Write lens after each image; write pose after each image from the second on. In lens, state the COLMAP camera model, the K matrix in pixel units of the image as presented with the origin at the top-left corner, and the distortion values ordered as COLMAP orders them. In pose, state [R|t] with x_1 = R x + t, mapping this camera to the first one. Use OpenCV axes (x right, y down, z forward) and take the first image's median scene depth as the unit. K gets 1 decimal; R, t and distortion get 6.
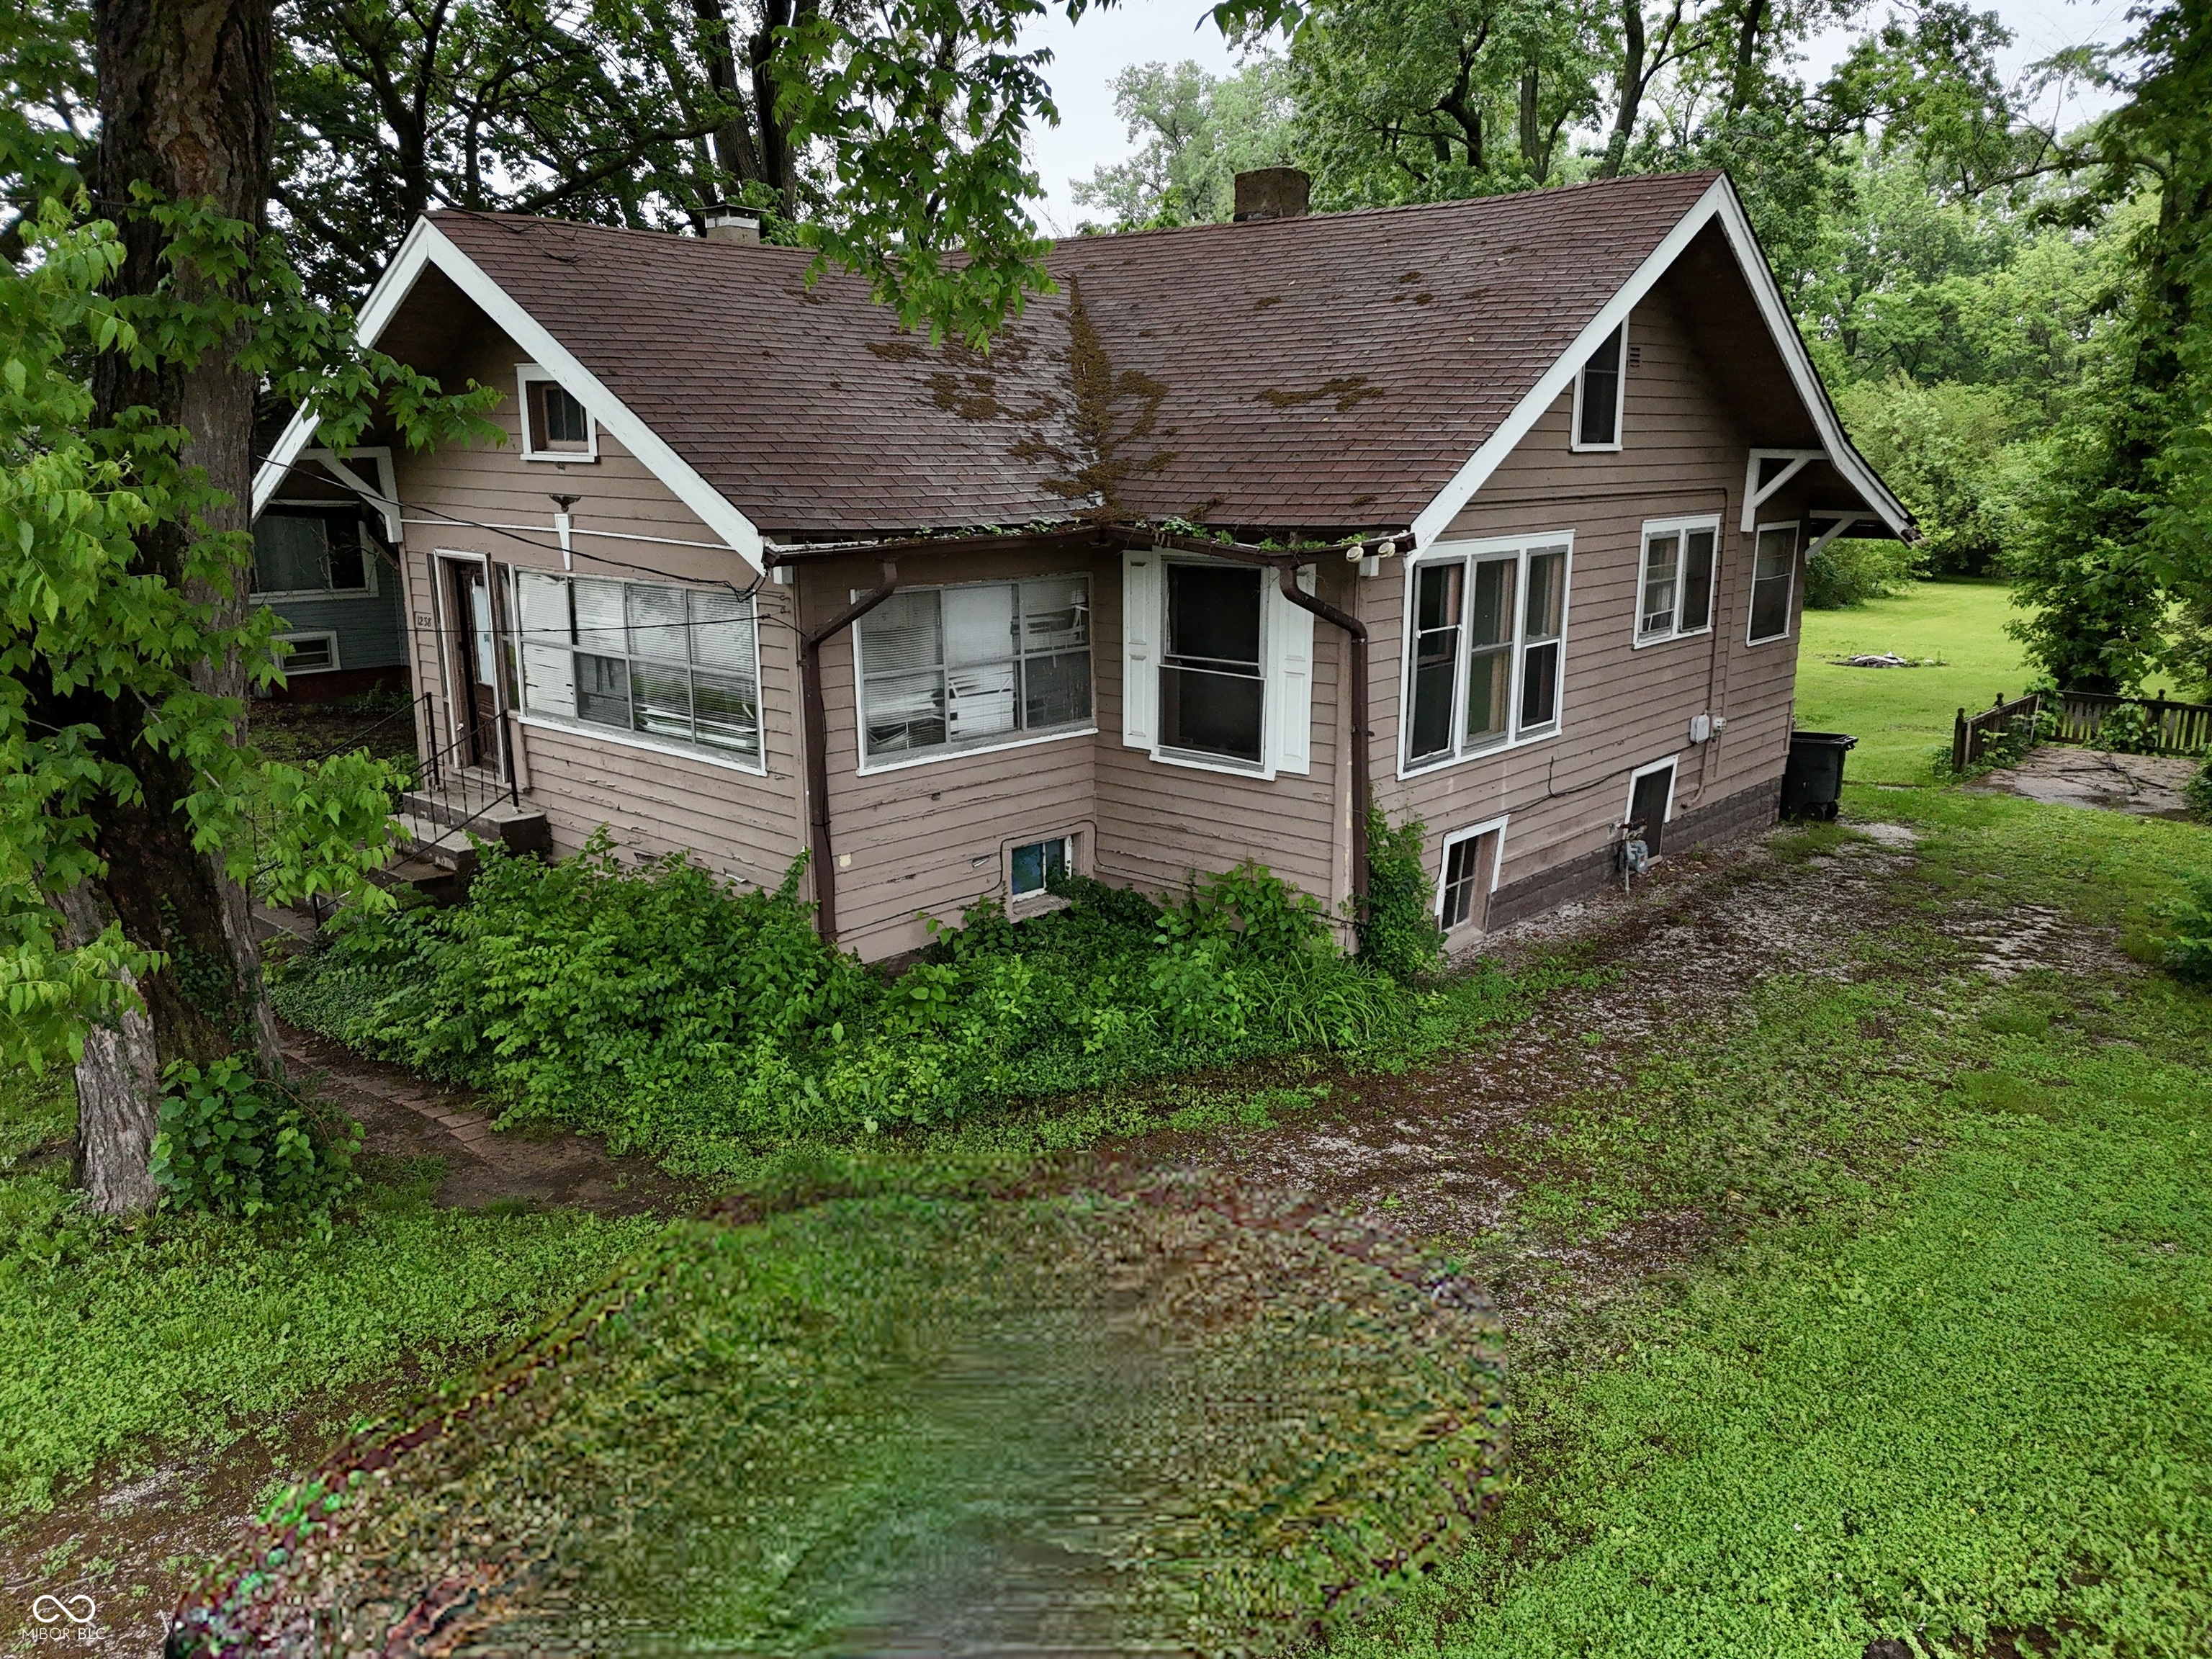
lens RADIAL K [[1633.2, 0, 1103.5], [0, 1633.2, 820.6], [0, 0, 1]] dist [0.020240, -0.008486]
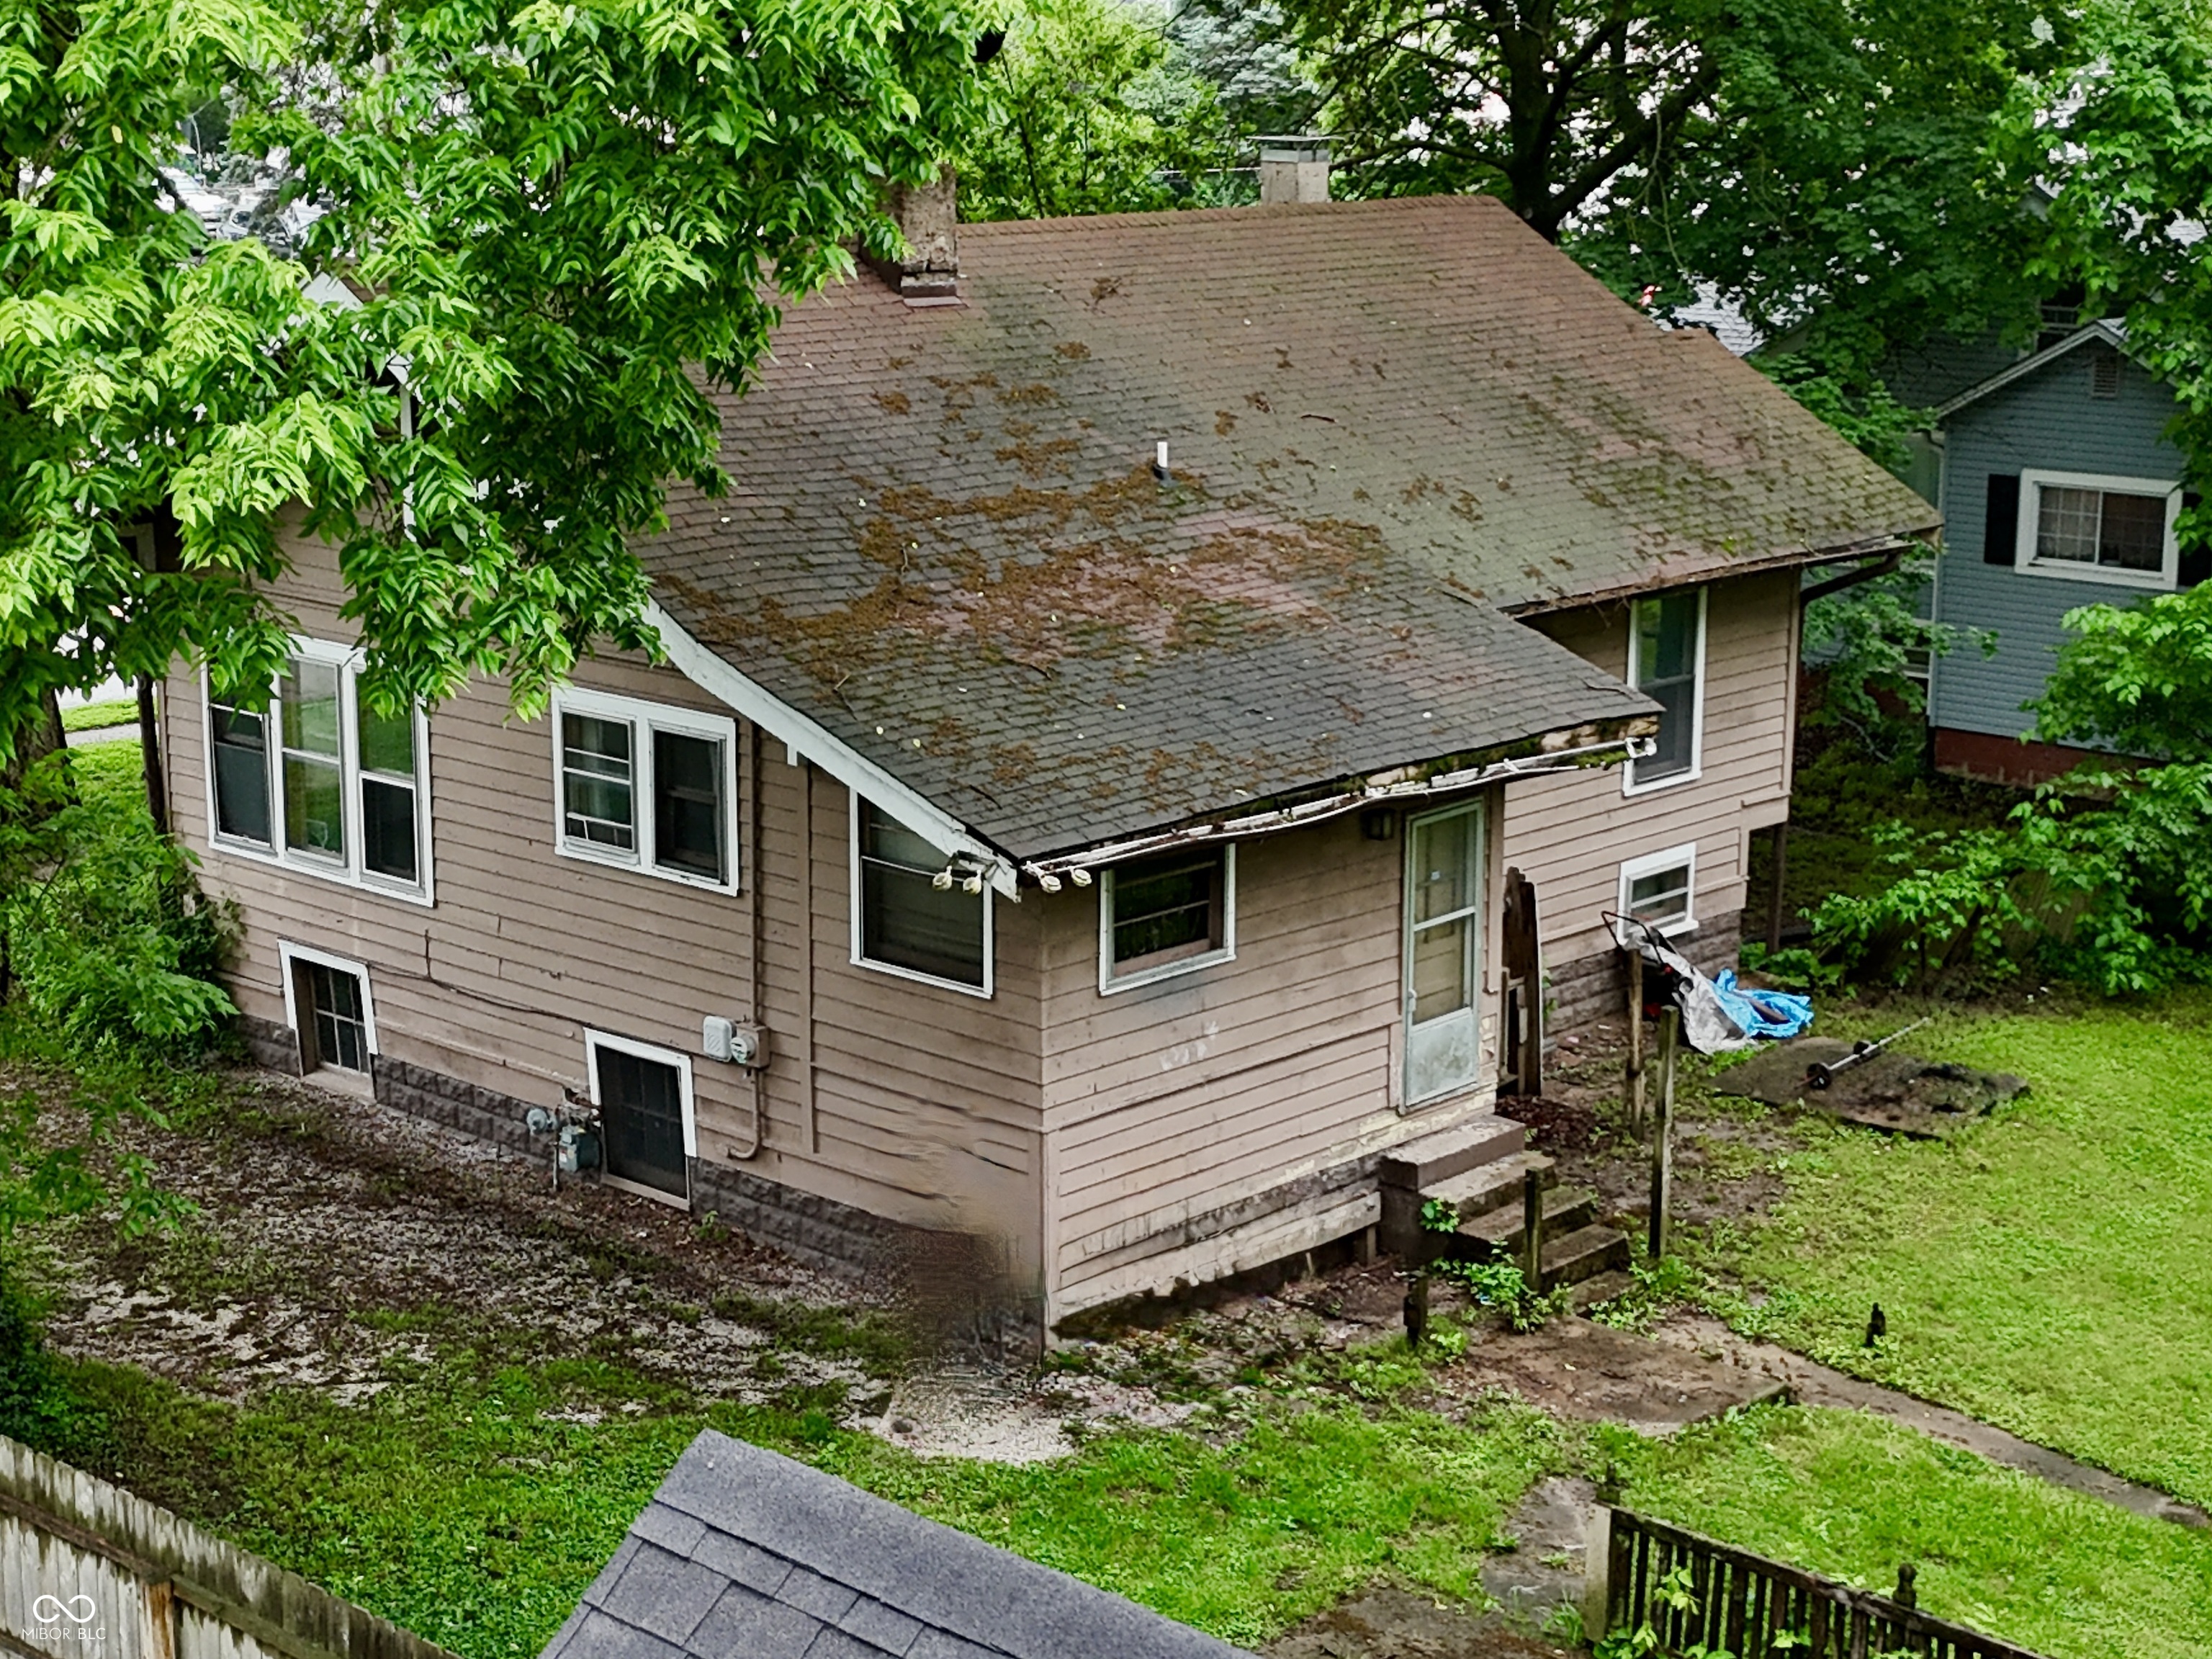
lens RADIAL K [[3716.5, 0, 1103.4], [0, 3716.5, 837.1], [0, 0, 1]] dist [0.155957, 0.000000]
pose [[-0.029901, 0.223322, -0.974286, 2.102838], [-0.234922, 0.945849, 0.224013, -0.588419], [0.971554, 0.235579, 0.024181, 1.303265]]
